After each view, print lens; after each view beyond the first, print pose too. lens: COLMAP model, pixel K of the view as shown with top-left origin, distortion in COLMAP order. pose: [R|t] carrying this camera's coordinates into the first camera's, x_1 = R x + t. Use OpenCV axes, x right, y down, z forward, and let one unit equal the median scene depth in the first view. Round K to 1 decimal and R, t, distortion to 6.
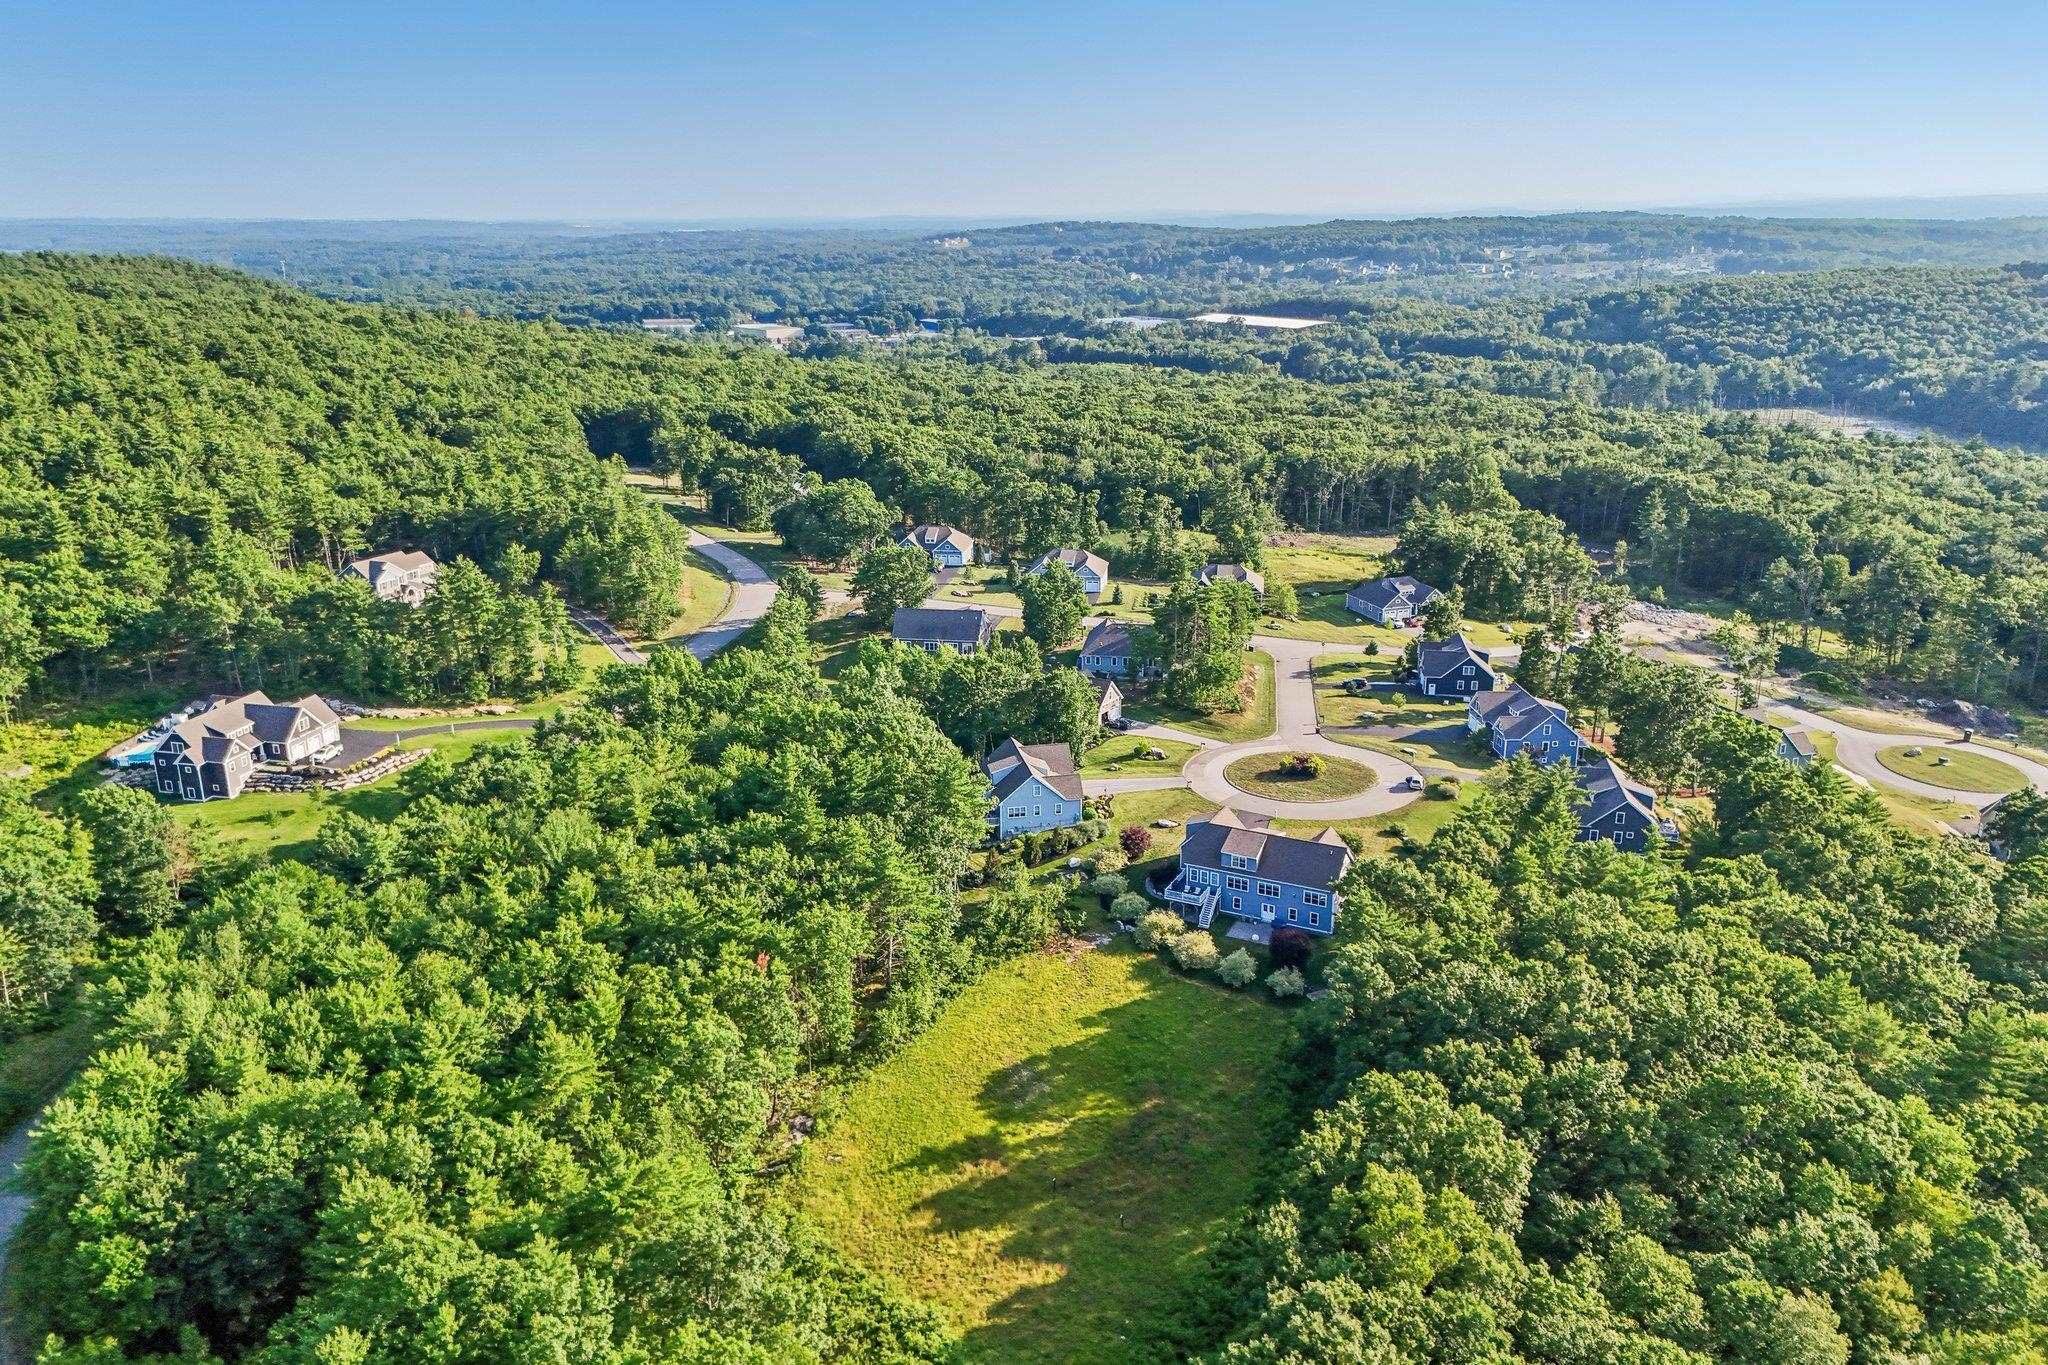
lens RADIAL K [[1512.1, 0, 1024.0], [0, 1512.1, 682.5], [0, 0, 1]] dist [0.102519, -0.128701]
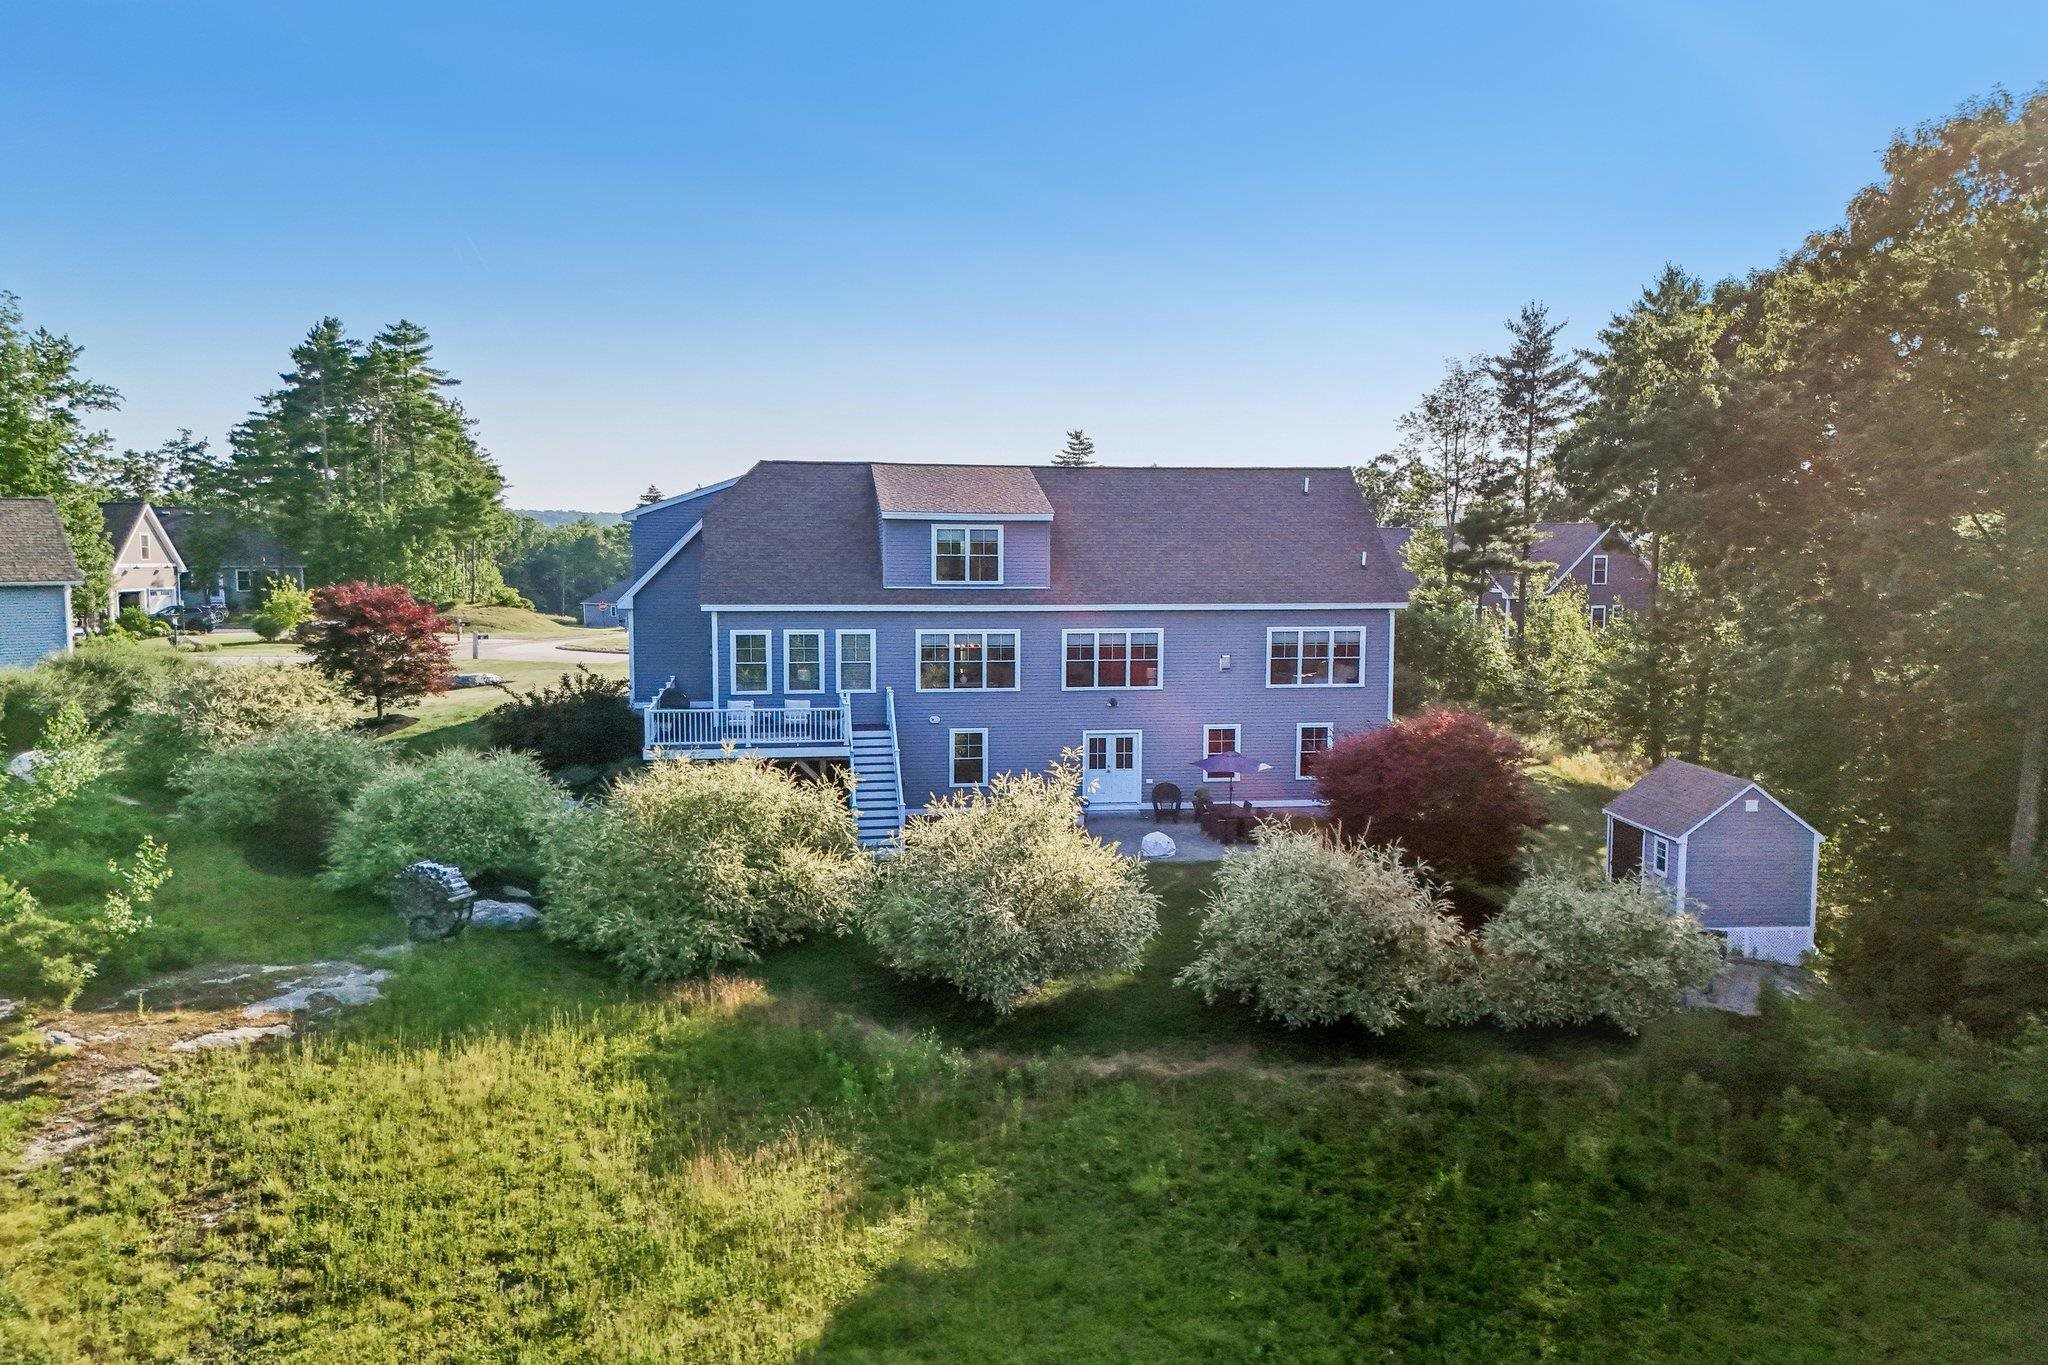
lens RADIAL K [[1524.4, 0, 1024.0], [0, 1524.4, 682.5], [0, 0, 1]] dist [0.123883, -0.136654]
pose [[0.819003, -0.050285, 0.571582, 0.025078], [0.168775, 0.973197, -0.156216, 0.180391], [-0.548406, 0.224410, 0.805537, 0.870360]]
